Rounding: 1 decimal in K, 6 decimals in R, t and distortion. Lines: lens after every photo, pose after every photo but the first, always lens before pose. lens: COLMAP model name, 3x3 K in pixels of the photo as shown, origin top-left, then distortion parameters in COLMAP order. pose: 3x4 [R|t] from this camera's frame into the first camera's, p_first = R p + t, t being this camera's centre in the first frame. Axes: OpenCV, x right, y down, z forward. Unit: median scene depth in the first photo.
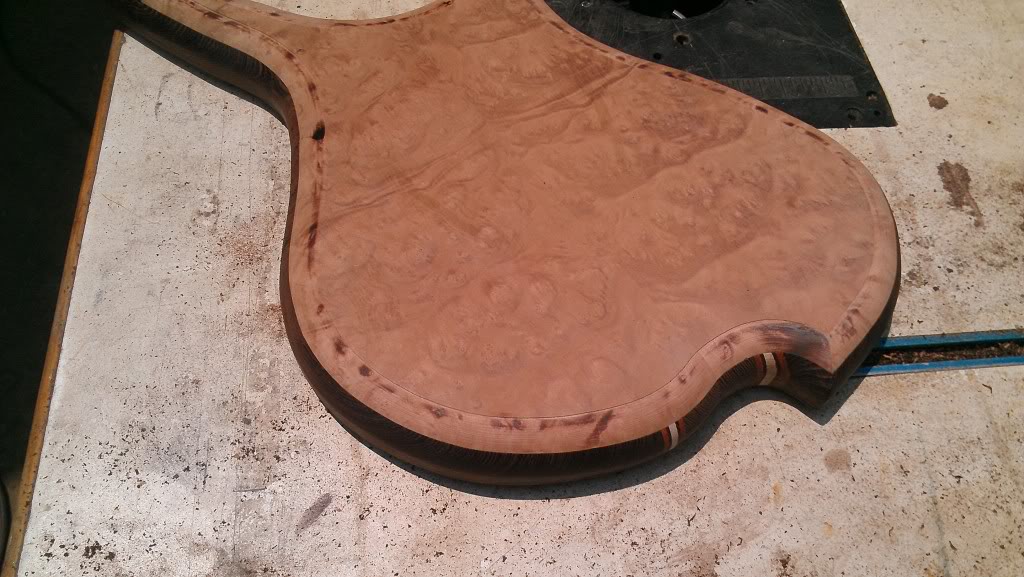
lens RADIAL K [[827.1, 0, 507.6], [0, 827.1, 283.4], [0, 0, 1]] dist [0.064832, -0.035739]
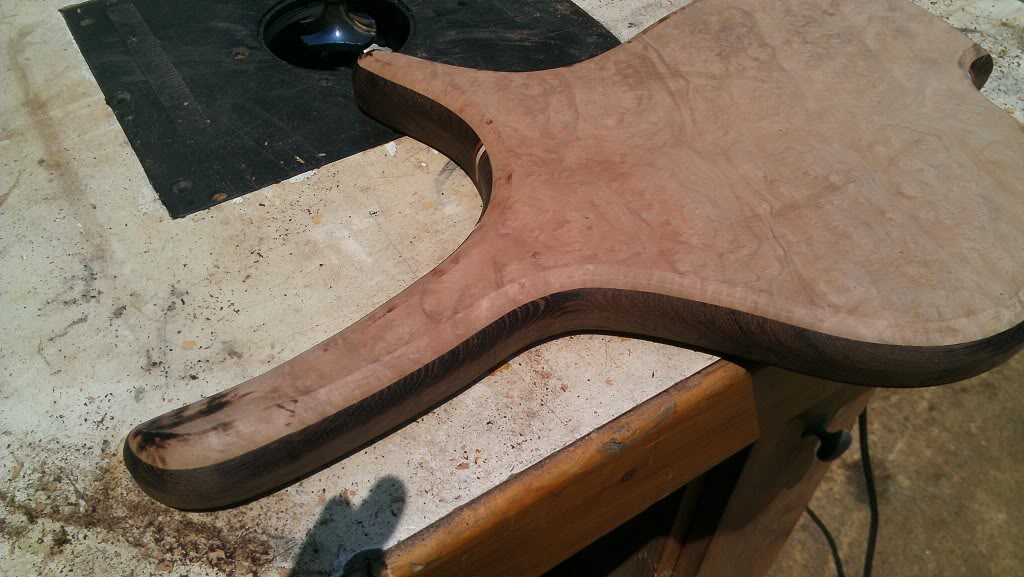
lens RADIAL K [[827.1, 0, 510.6], [0, 827.1, 284.1], [0, 0, 1]] dist [0.064832, -0.035739]
pose [[0.369803, -0.729340, 0.575595, -0.824355], [0.790968, 0.572156, 0.216809, -0.506553], [-0.487457, 0.375101, 0.788470, 0.421438]]
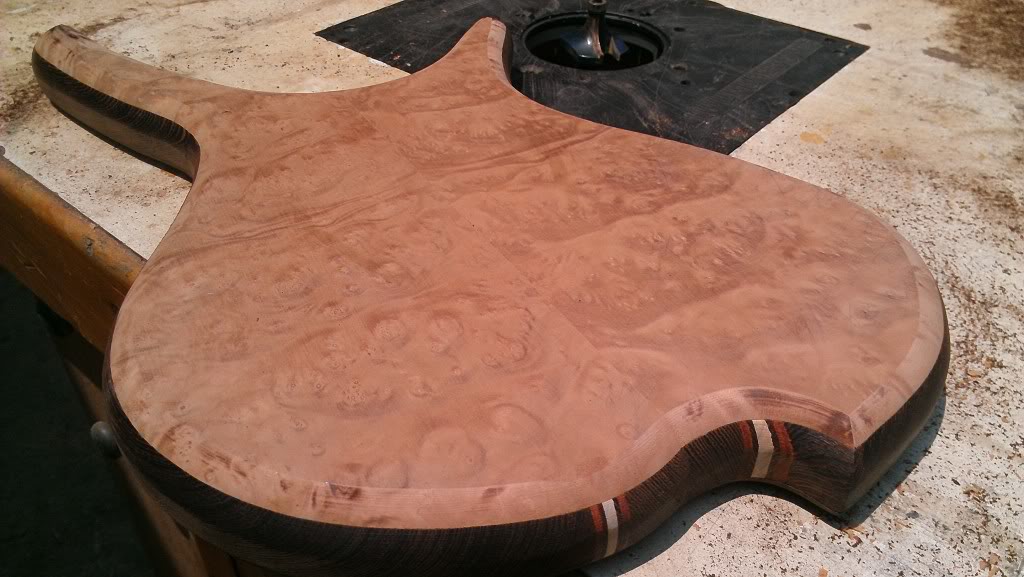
lens RADIAL K [[827.1, 0, 508.2], [0, 827.1, 289.4], [0, 0, 1]] dist [0.064832, -0.035739]
pose [[0.995609, 0.016655, -0.092115, 0.155063], [-0.046413, 0.942397, -0.331261, 0.204943], [0.081291, 0.334081, 0.939032, 0.269582]]
